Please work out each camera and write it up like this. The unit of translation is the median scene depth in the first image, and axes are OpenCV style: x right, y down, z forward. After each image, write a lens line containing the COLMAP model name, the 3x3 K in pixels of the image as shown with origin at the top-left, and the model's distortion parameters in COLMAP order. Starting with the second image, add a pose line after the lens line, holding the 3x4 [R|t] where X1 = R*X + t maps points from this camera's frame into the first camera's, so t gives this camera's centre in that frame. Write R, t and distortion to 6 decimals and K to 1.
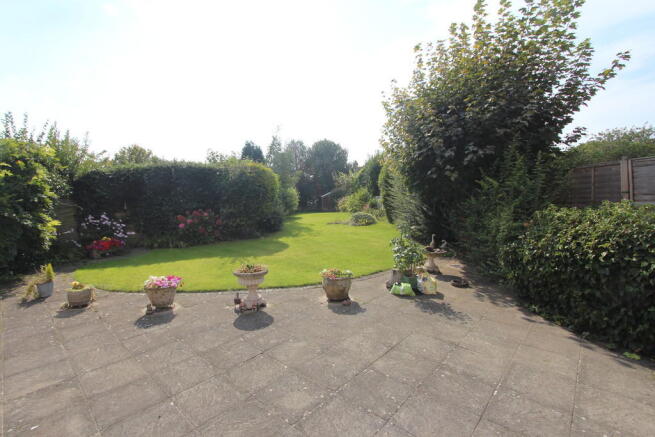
lens RADIAL K [[302.8, 0, 322.1], [0, 302.8, 221.2], [0, 0, 1]] dist [-0.009791, 0.000420]
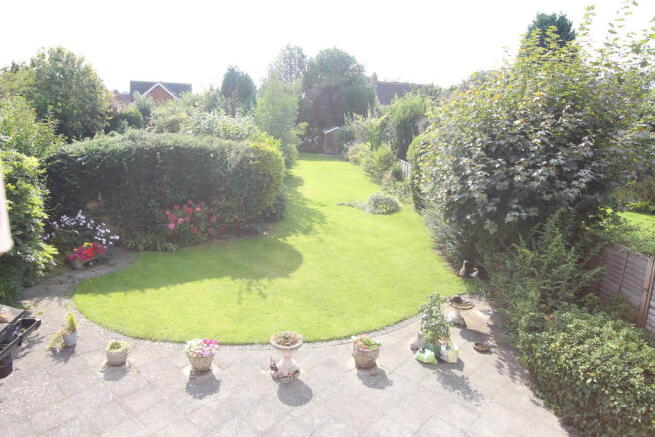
lens RADIAL K [[445.0, 0, 330.3], [0, 445.0, 217.1], [0, 0, 1]] dist [0.005999, -0.003333]
pose [[0.996689, 0.060605, 0.054209, -0.145783], [-0.070358, 0.976991, 0.201341, -0.433450], [-0.040759, -0.204488, 0.978020, -0.326236]]
